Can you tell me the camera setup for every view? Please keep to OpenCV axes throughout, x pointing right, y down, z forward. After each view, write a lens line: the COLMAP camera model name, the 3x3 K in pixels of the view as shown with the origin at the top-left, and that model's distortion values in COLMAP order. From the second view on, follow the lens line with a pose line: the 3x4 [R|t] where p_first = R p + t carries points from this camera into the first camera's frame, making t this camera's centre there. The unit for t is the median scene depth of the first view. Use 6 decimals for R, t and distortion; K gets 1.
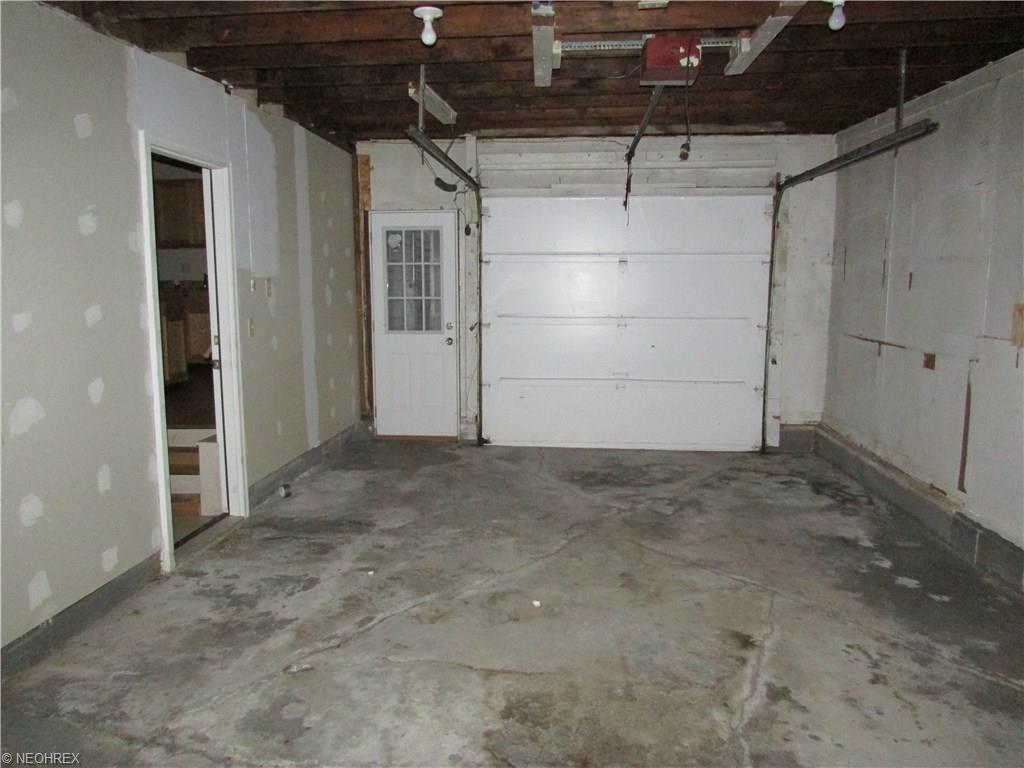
lens RADIAL K [[725.1, 0, 507.1], [0, 725.1, 386.8], [0, 0, 1]] dist [-0.025301, -0.001370]
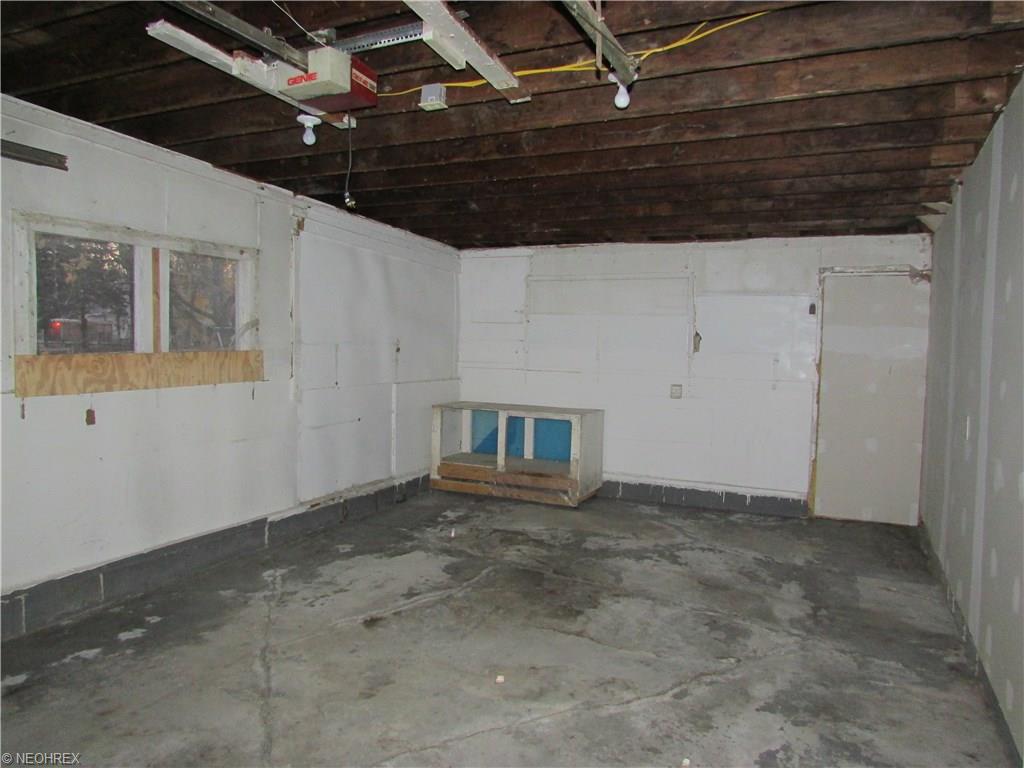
lens RADIAL K [[725.1, 0, 507.1], [0, 725.1, 386.8], [0, 0, 1]] dist [-0.025301, -0.001370]
pose [[-0.942246, -0.039360, 0.332602, -0.292782], [0.025757, 0.981614, 0.189131, -0.280543], [-0.333930, 0.186774, -0.923908, 1.970122]]
